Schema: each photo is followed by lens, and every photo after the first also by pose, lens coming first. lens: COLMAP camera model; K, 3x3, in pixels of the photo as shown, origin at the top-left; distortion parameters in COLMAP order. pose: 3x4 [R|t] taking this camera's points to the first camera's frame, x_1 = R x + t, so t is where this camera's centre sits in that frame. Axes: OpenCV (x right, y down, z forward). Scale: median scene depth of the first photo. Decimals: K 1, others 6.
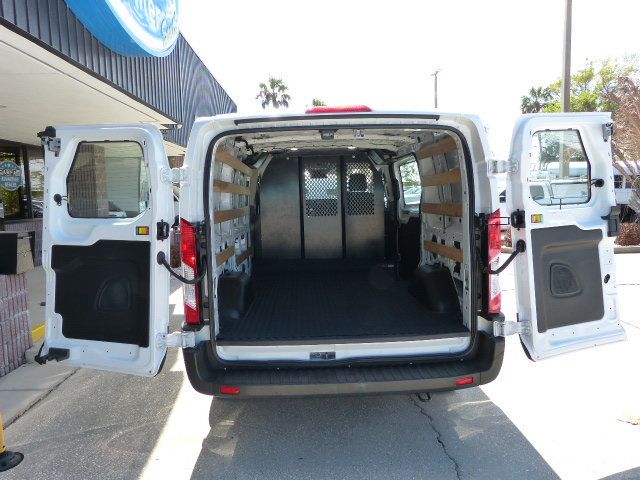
lens RADIAL K [[477.1, 0, 320.1], [0, 477.1, 239.5], [0, 0, 1]] dist [-0.031946, 0.026145]
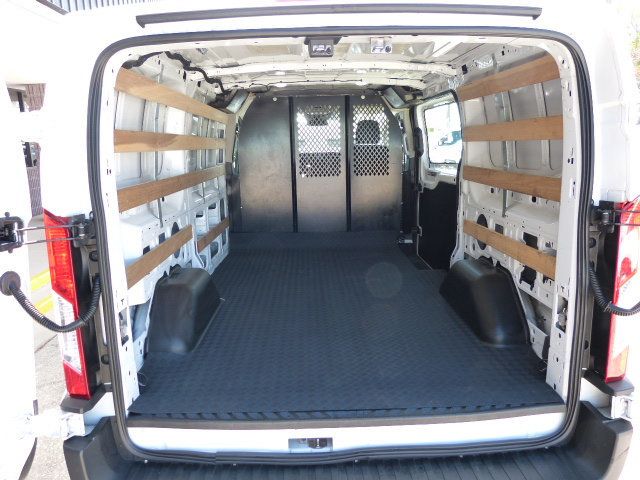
lens RADIAL K [[477.1, 0, 320.2], [0, 477.1, 242.3], [0, 0, 1]] dist [-0.031946, 0.026145]
pose [[0.999956, 0.006578, -0.006719, 0.012265], [-0.005738, 0.992985, 0.118102, -0.043668], [0.007449, -0.118058, 0.992979, 0.284938]]
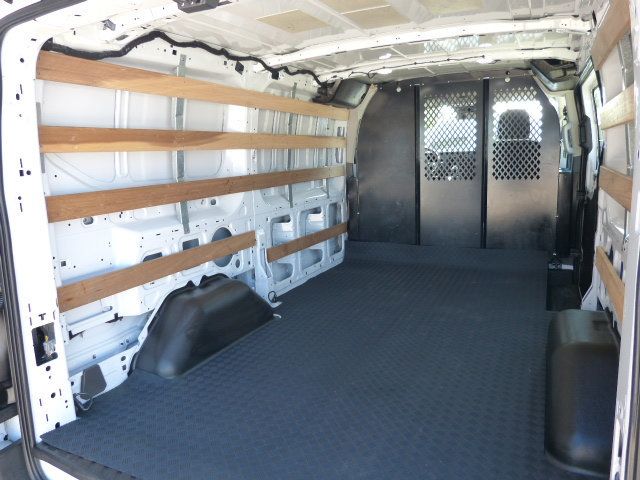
lens RADIAL K [[477.1, 0, 321.3], [0, 477.1, 242.0], [0, 0, 1]] dist [-0.031946, 0.026145]
pose [[0.891903, 0.077908, -0.445465, 0.172613], [-0.024305, 0.991883, 0.124809, -0.052251], [0.451573, -0.100490, 0.886557, 0.439879]]
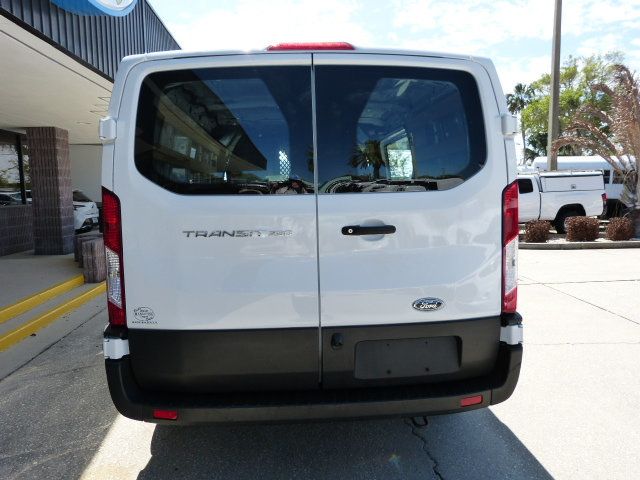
lens RADIAL K [[477.1, 0, 318.2], [0, 477.1, 240.8], [0, 0, 1]] dist [-0.031946, 0.026145]
pose [[0.999501, 0.006363, 0.030952, 0.016670], [-0.006680, 0.999926, 0.010153, 0.018364], [-0.030886, -0.010355, 0.999469, 0.141474]]
